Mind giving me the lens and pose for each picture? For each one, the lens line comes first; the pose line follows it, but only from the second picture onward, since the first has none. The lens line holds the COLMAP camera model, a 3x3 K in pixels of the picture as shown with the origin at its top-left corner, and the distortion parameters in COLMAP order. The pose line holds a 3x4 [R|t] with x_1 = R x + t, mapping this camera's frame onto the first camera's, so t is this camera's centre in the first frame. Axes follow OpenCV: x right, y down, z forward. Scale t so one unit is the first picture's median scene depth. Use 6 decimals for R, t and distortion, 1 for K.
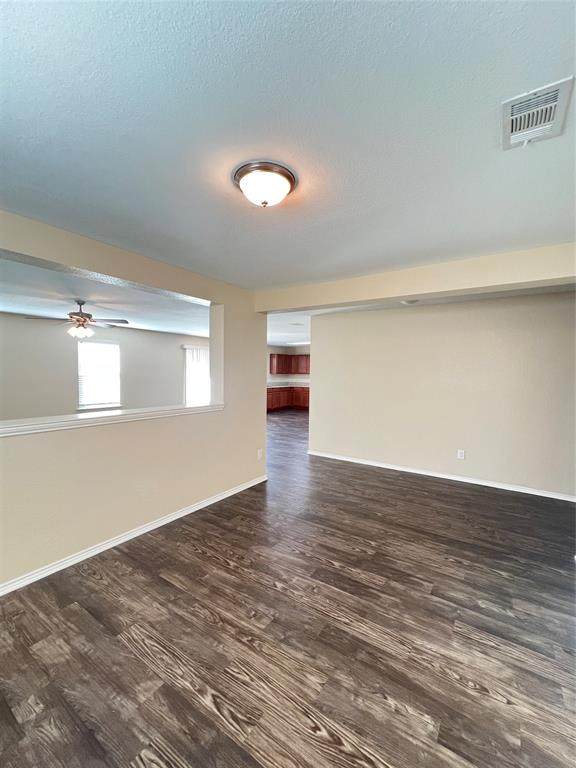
lens RADIAL K [[316.5, 0, 290.4], [0, 316.5, 384.6], [0, 0, 1]] dist [-0.001566, -0.000464]
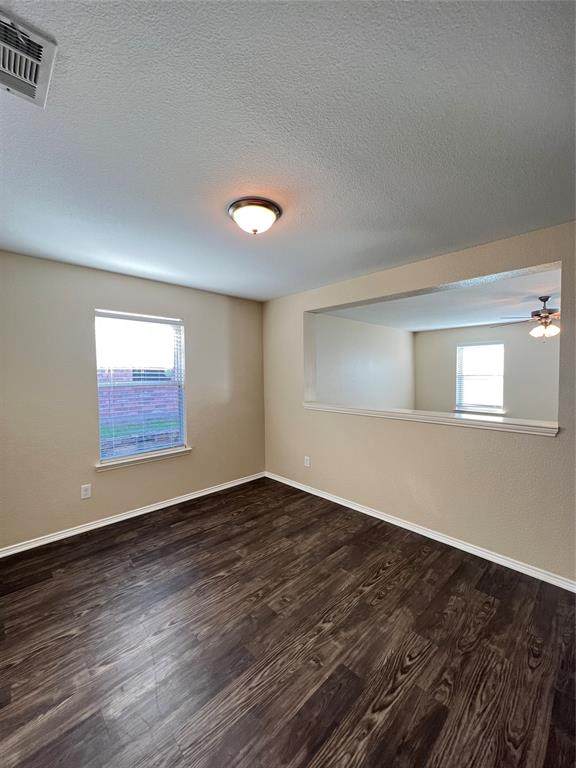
lens RADIAL K [[308.3, 0, 289.2], [0, 308.3, 384.1], [0, 0, 1]] dist [-0.001907, -0.000099]
pose [[-0.208777, 0.024211, -0.977664, 0.816909], [-0.036801, 0.998791, 0.032593, -0.036461], [0.977271, 0.042784, -0.207634, 1.101367]]
